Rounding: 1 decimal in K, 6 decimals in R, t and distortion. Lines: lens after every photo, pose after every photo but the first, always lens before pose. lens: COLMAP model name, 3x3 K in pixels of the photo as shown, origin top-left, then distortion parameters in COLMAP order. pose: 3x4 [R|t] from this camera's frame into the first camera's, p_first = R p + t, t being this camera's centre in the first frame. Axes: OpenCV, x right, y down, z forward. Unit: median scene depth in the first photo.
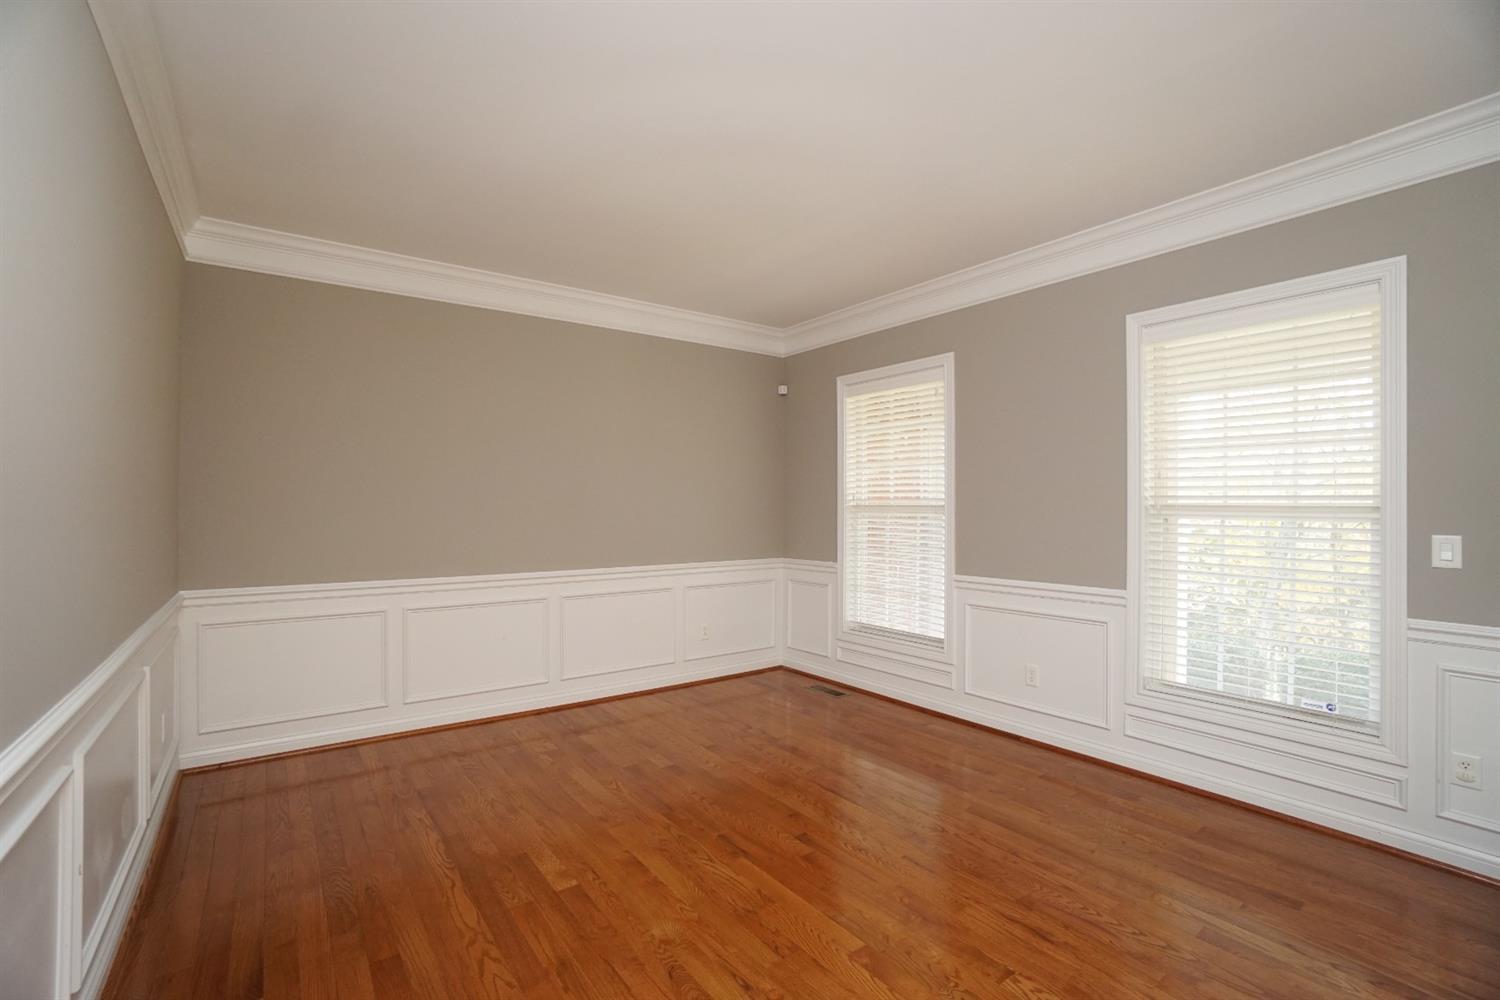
lens RADIAL K [[672.0, 0, 749.8], [0, 672.0, 511.3], [0, 0, 1]] dist [-0.091280, 0.027367]
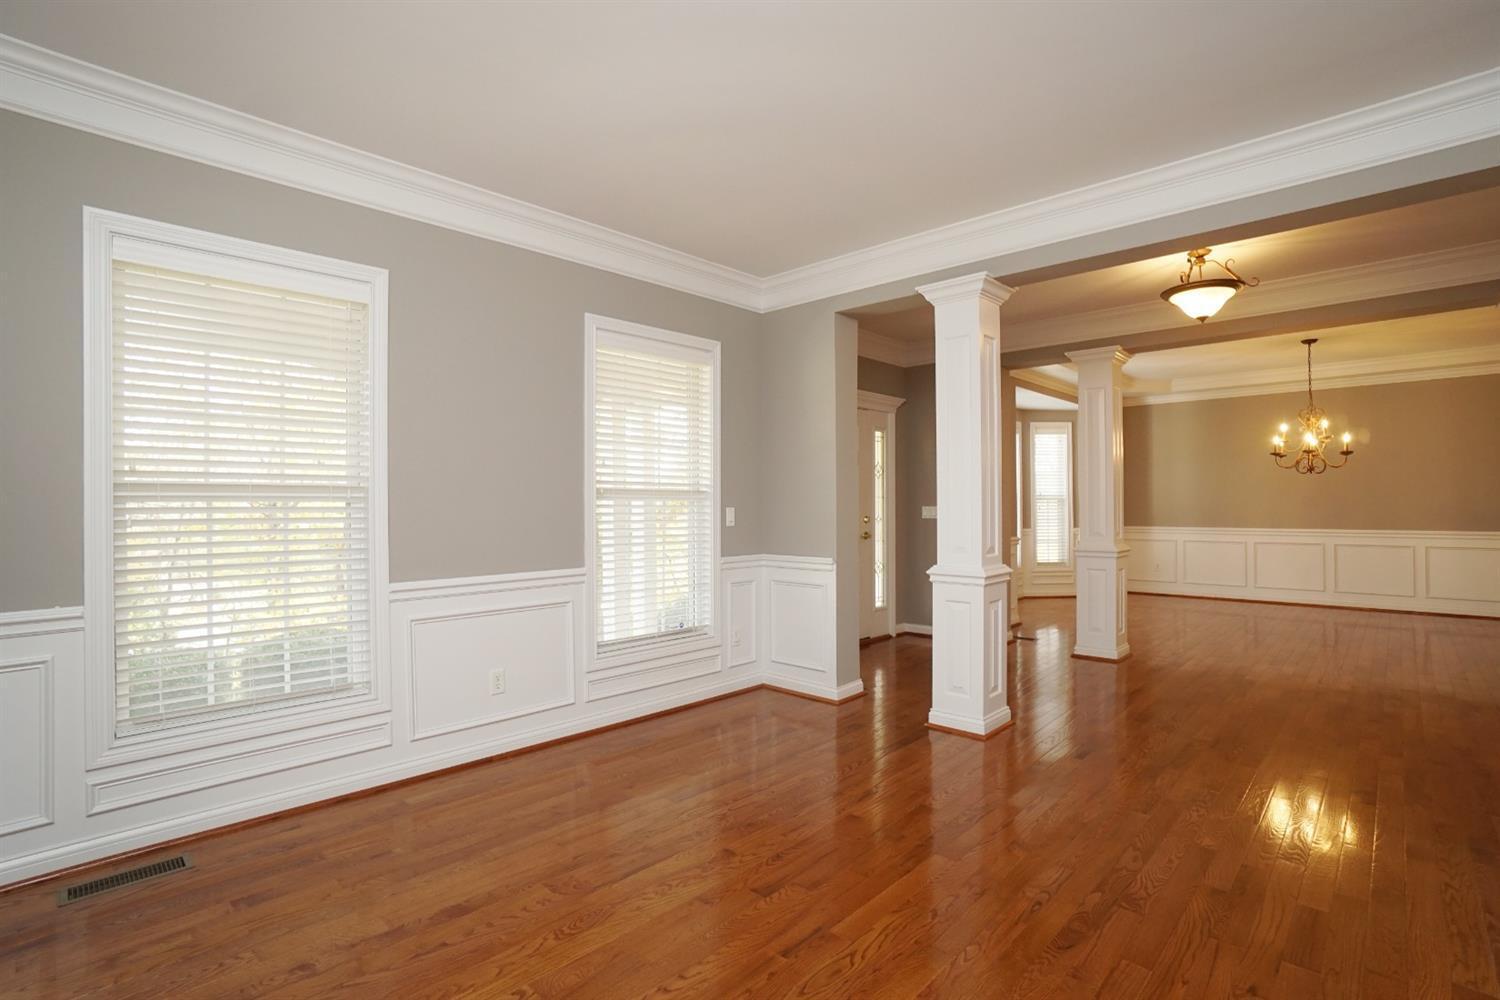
lens RADIAL K [[723.2, 0, 742.6], [0, 723.2, 486.3], [0, 0, 1]] dist [0.023234, -0.000786]
pose [[-0.159804, 0.005589, 0.987133, -0.678361], [-0.004027, 0.999972, -0.006314, -0.007245], [-0.987141, -0.004985, -0.159777, 0.963034]]
